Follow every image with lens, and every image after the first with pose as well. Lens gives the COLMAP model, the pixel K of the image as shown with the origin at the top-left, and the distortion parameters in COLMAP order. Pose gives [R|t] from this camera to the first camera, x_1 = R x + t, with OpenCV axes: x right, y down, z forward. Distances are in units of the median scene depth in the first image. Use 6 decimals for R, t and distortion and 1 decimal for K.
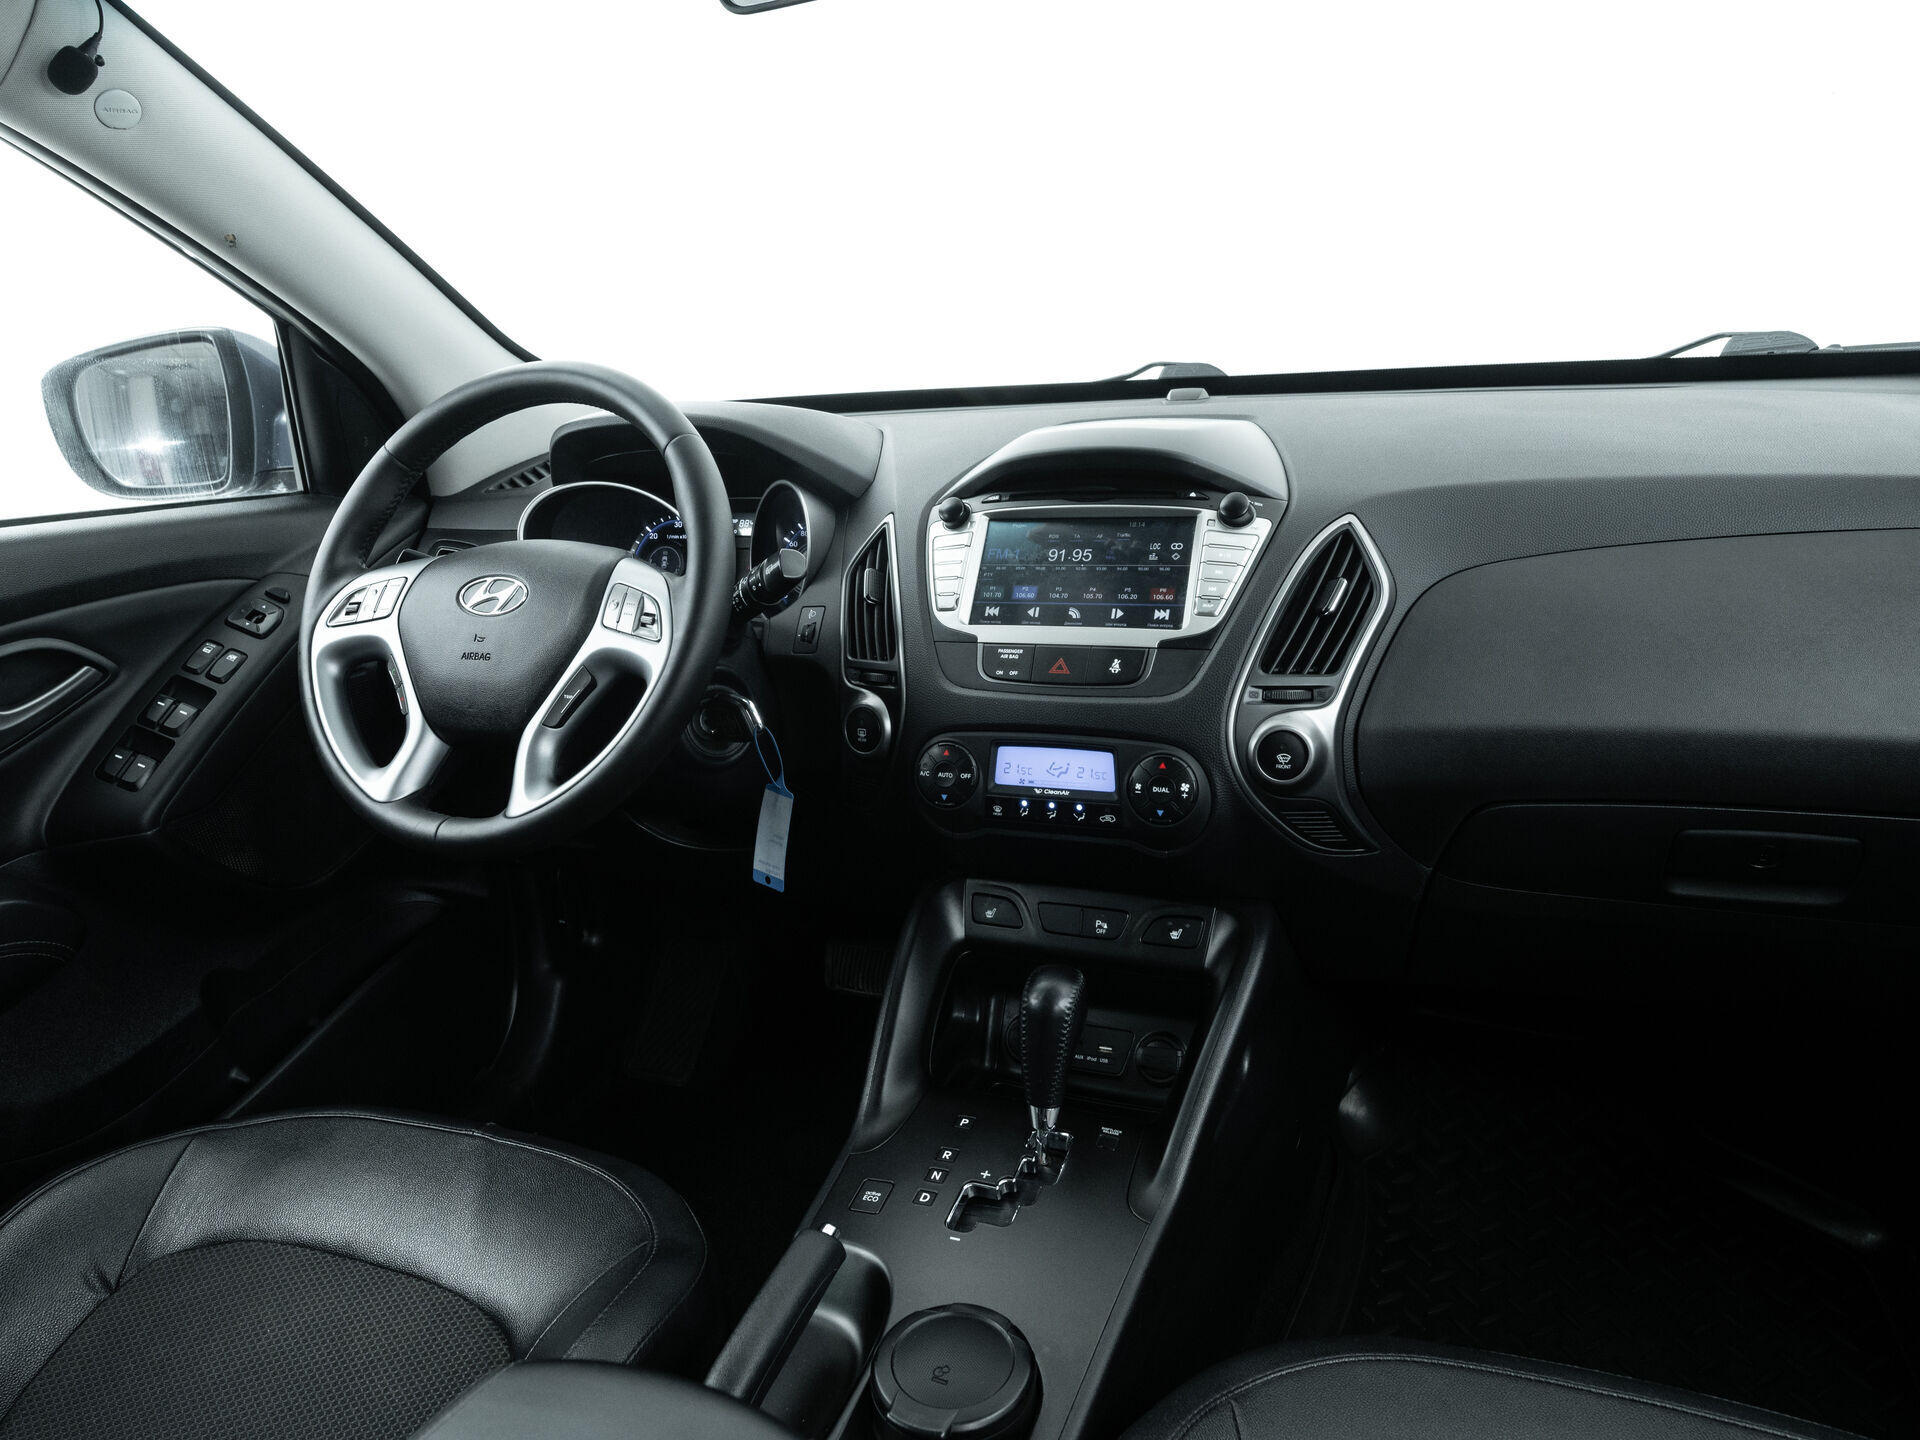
lens RADIAL K [[1246.1, 0, 967.2], [0, 1246.1, 716.3], [0, 0, 1]] dist [-0.028802, 0.007525]
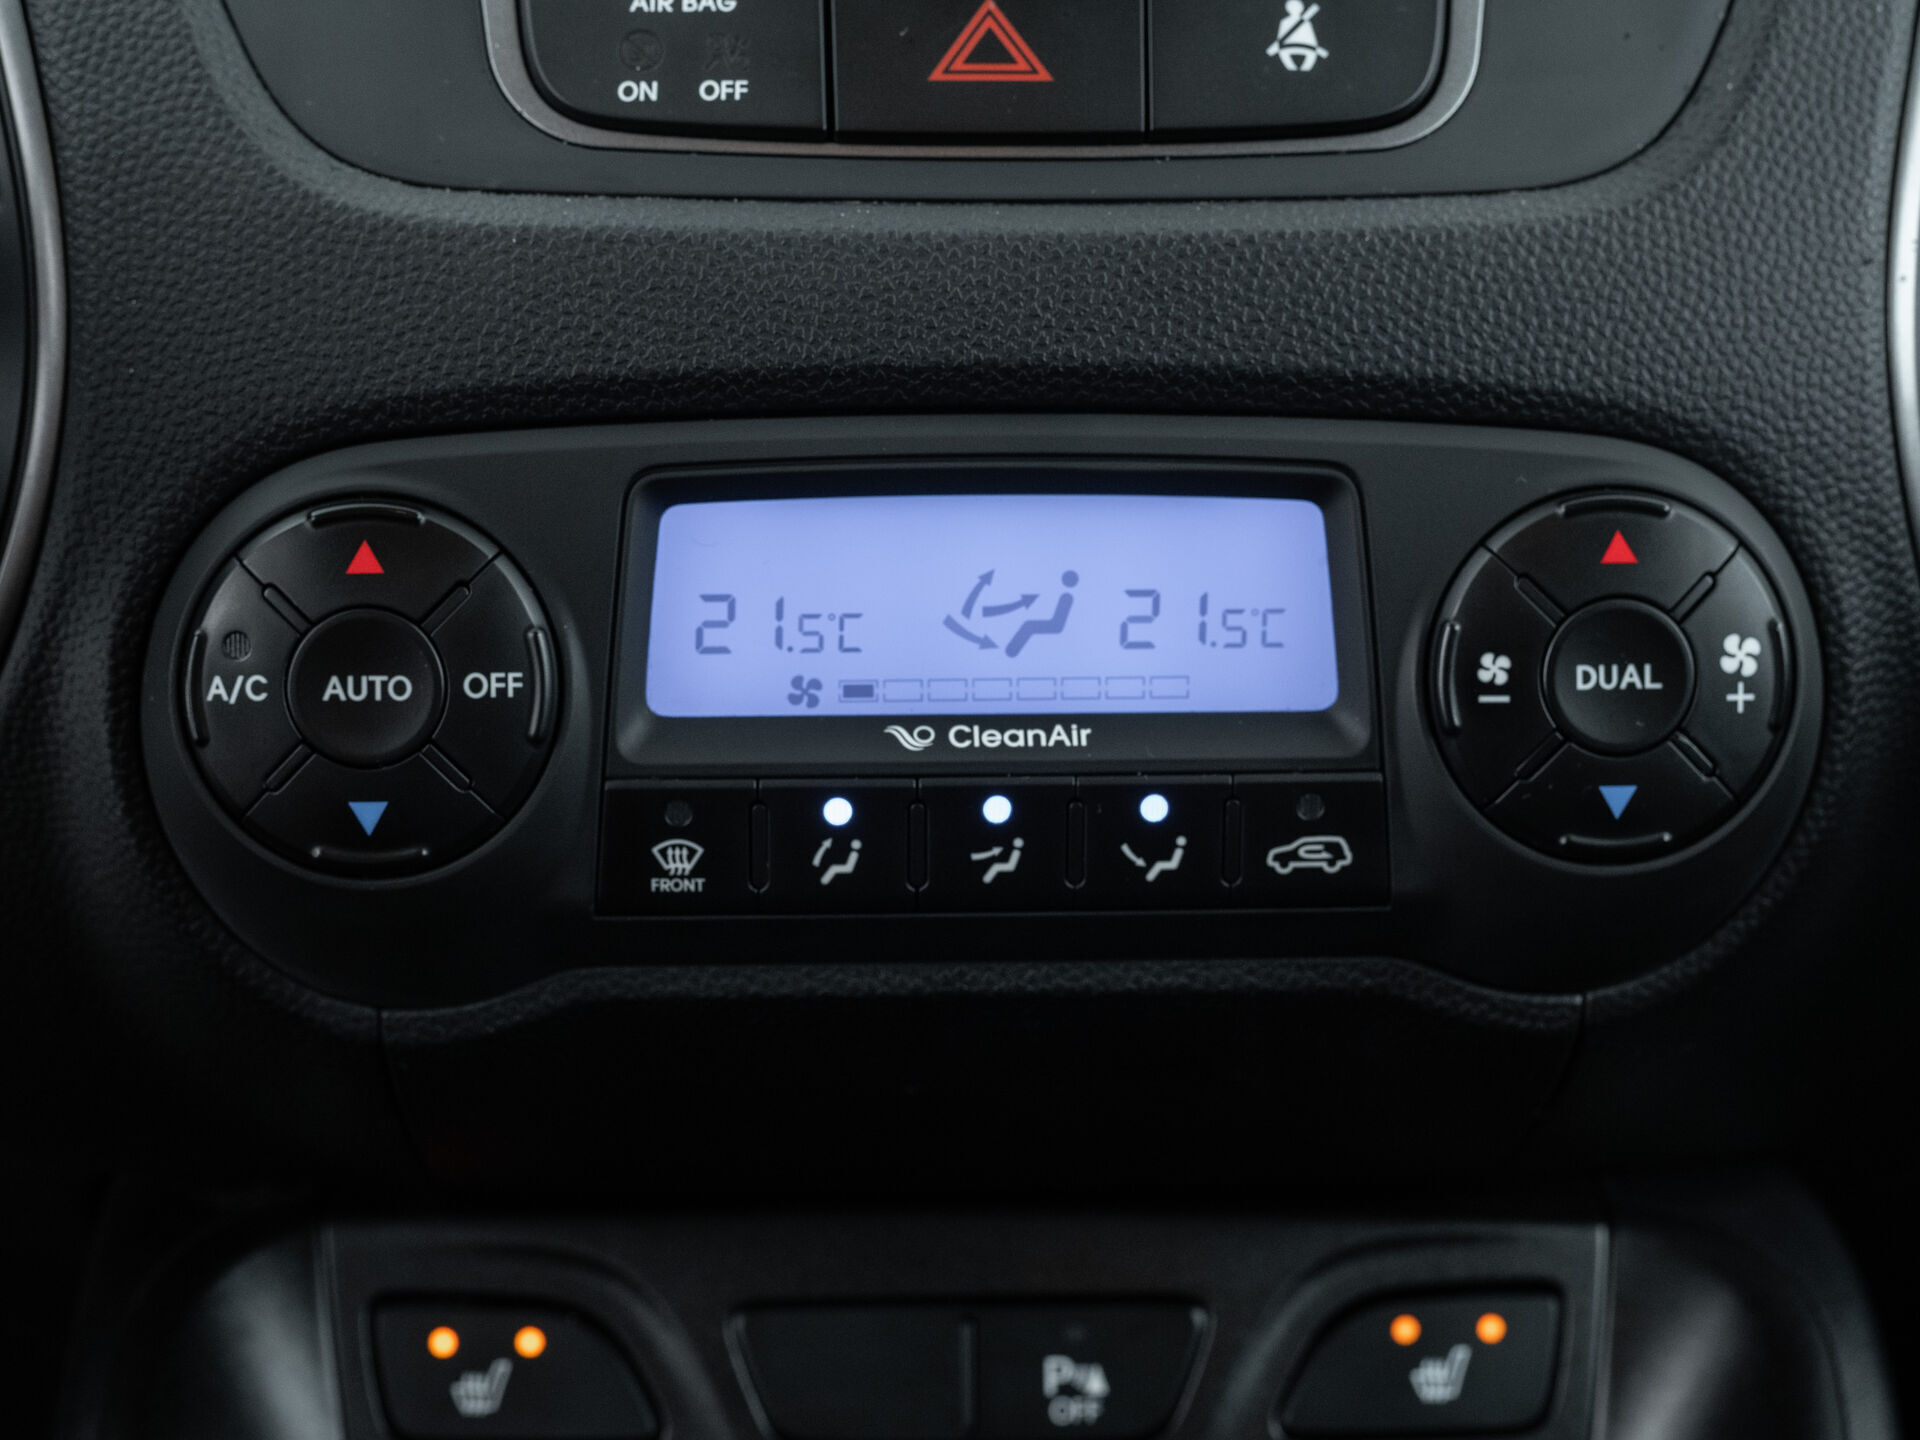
lens RADIAL K [[3556.7, 0, 967.9], [0, 3556.7, 713.8], [0, 0, 1]] dist [-0.162819, 0.000000]
pose [[0.910504, -0.073793, 0.406862, -0.140314], [0.052316, 0.996598, 0.063678, 0.023346], [-0.410177, -0.036693, 0.911268, 0.510833]]
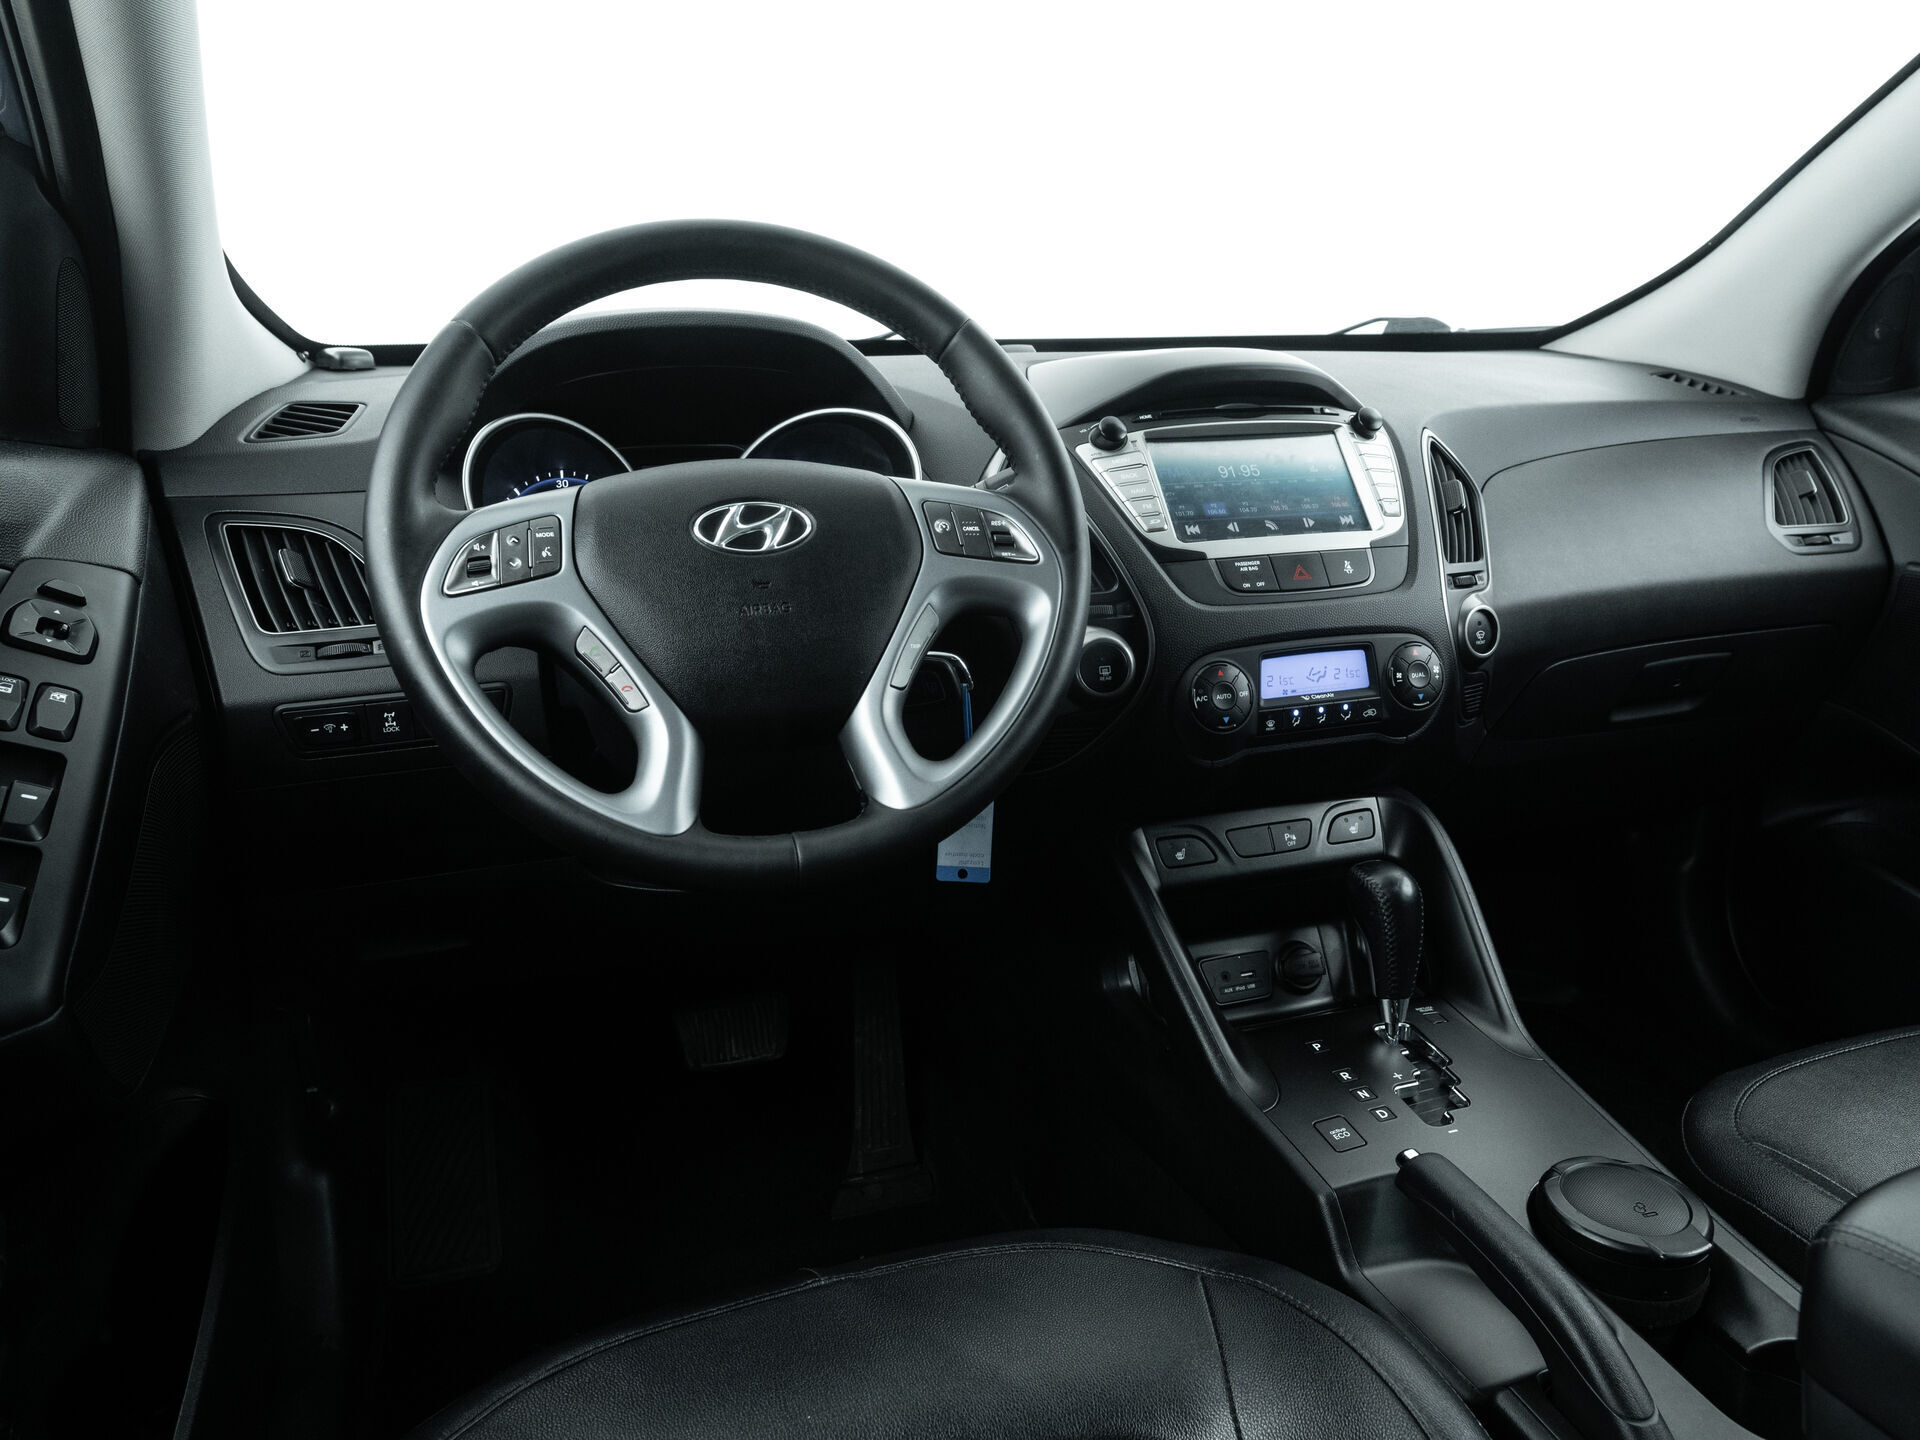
lens RADIAL K [[1315.7, 0, 958.0], [0, 1315.7, 720.1], [0, 0, 1]] dist [-0.020881, -0.003750]
pose [[0.769278, -0.123999, 0.626766, -0.789680], [0.154615, 0.987958, 0.005686, 0.027532], [-0.619923, 0.092533, 0.779187, 0.345474]]
